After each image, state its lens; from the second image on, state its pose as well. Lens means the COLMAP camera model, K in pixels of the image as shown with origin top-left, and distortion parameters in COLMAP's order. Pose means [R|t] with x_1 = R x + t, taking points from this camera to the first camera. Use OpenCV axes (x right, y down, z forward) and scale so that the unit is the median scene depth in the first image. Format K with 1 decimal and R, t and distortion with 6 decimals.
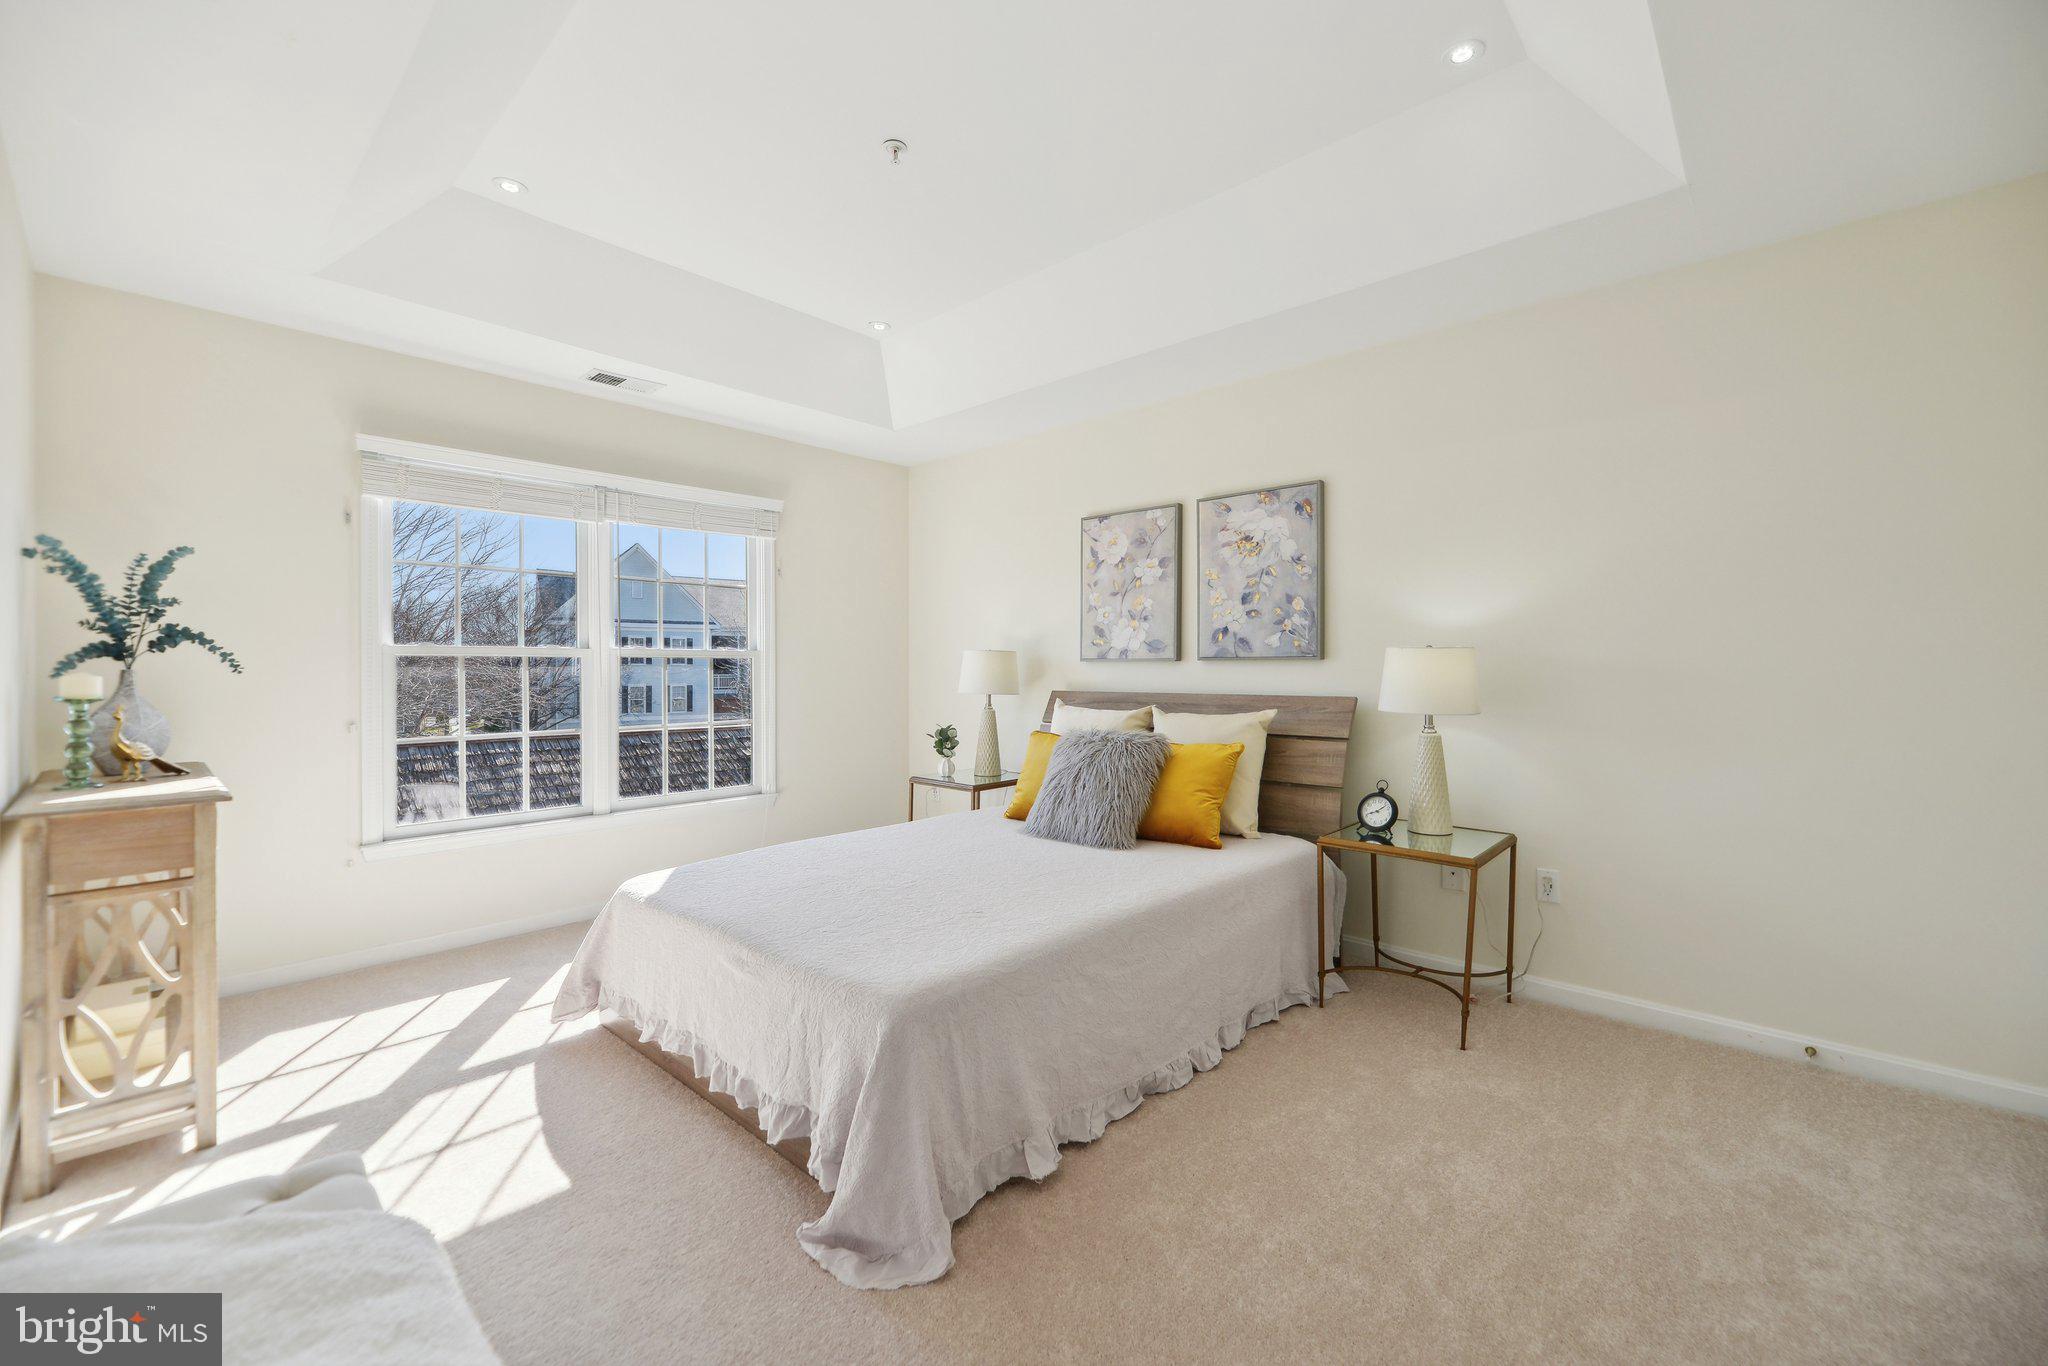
lens RADIAL K [[836.6, 0, 1075.2], [0, 836.6, 660.1], [0, 0, 1]] dist [-0.000075, -0.000099]
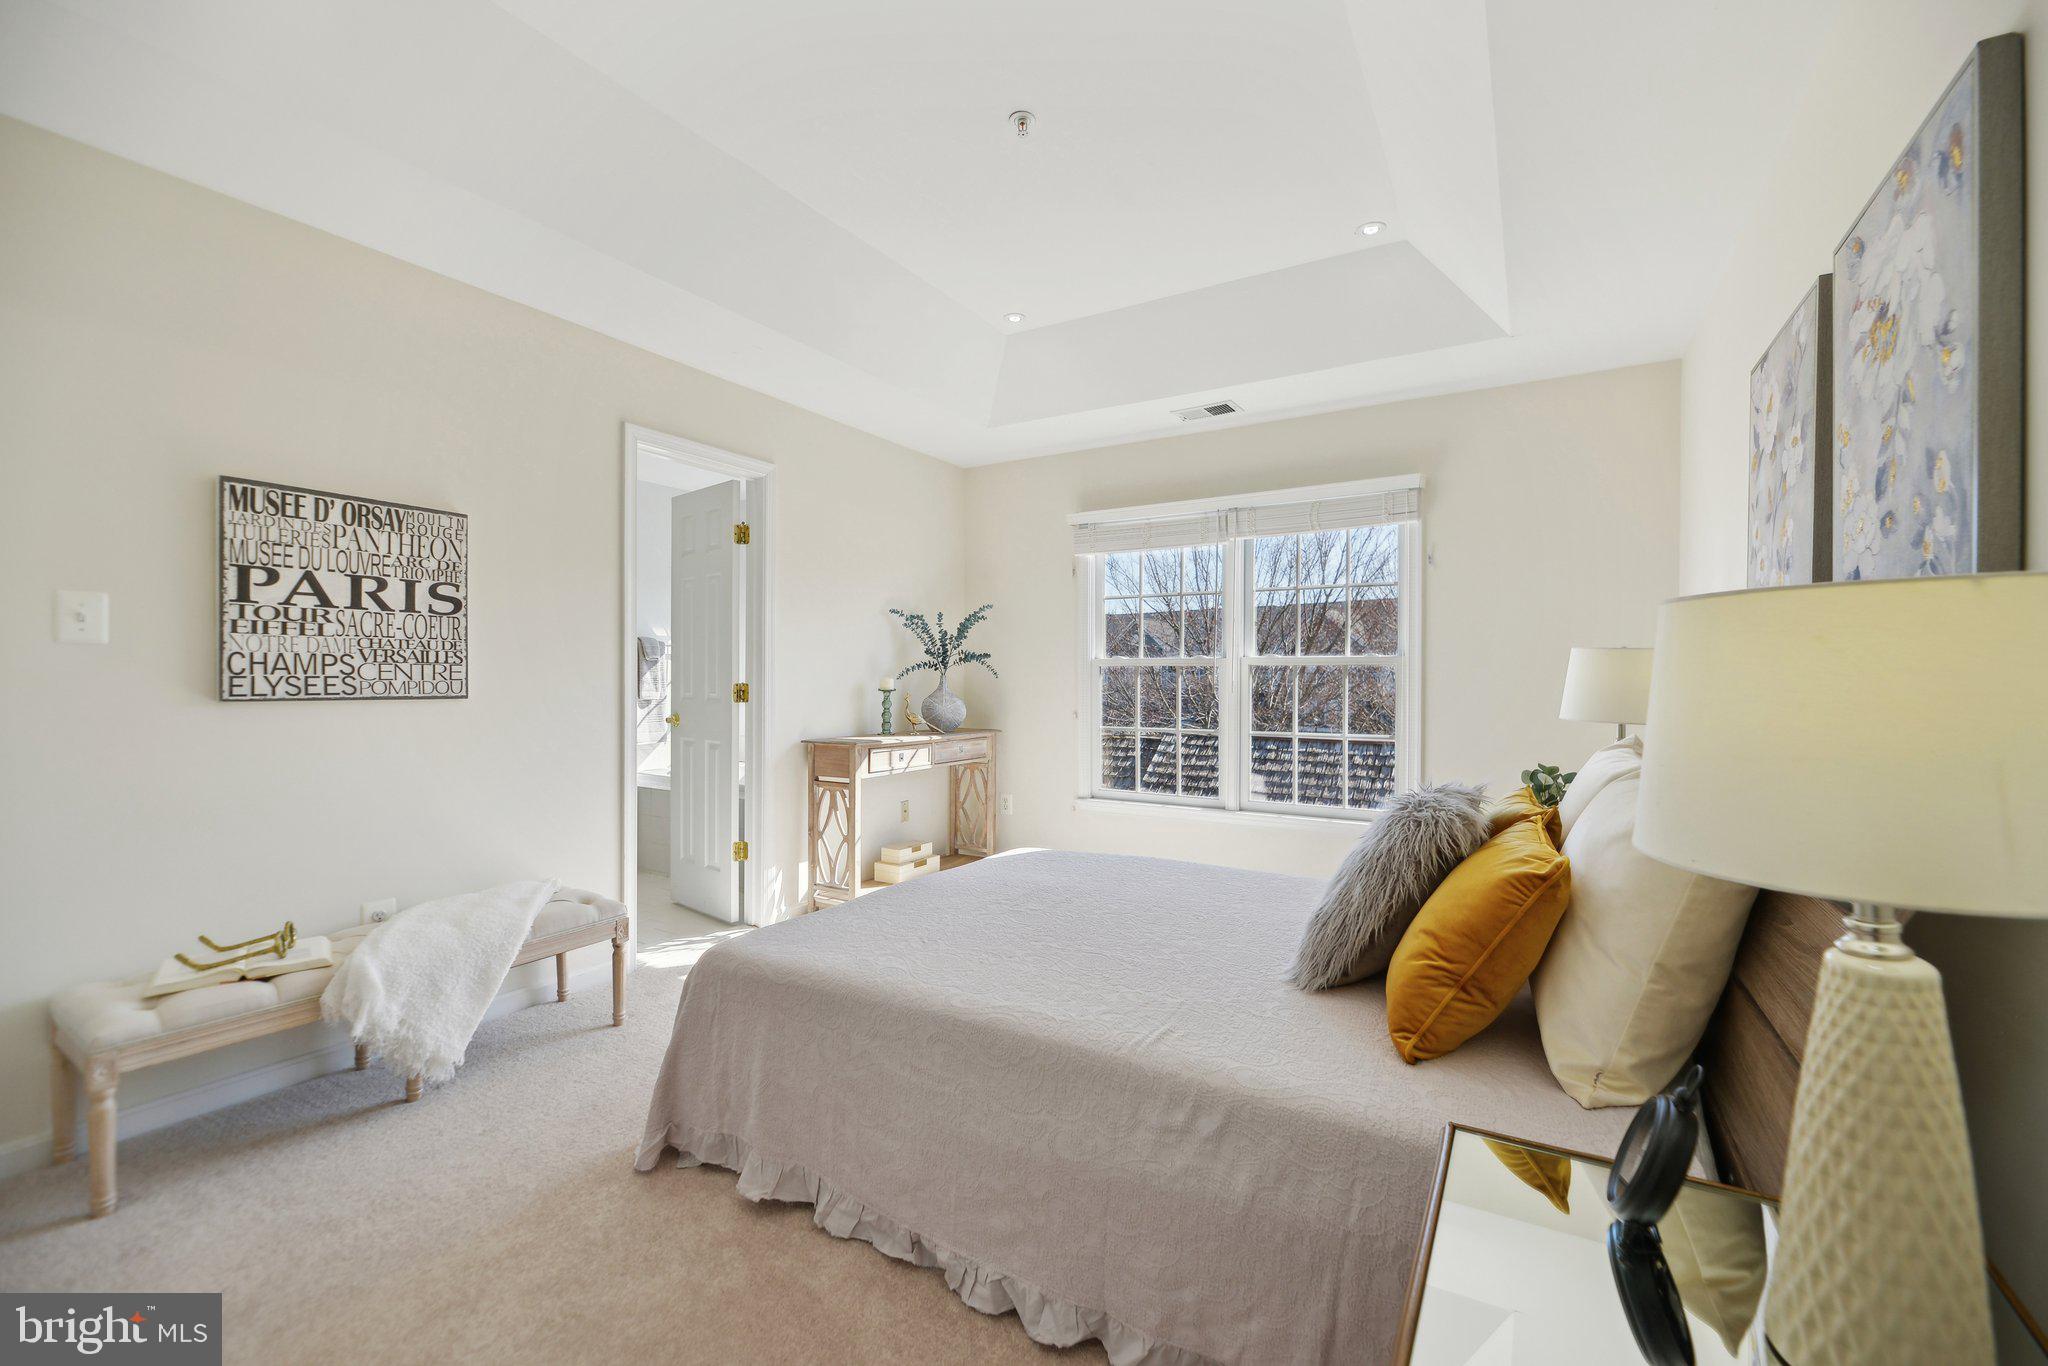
lens RADIAL K [[836.6, 0, 1024.3], [0, 836.6, 683.1], [0, 0, 1]] dist [-0.000075, -0.000099]
pose [[0.163272, 0.011121, -0.986518, 0.501784], [0.007651, 0.999892, 0.012538, 0.003826], [0.986551, -0.009595, 0.163169, 0.599394]]
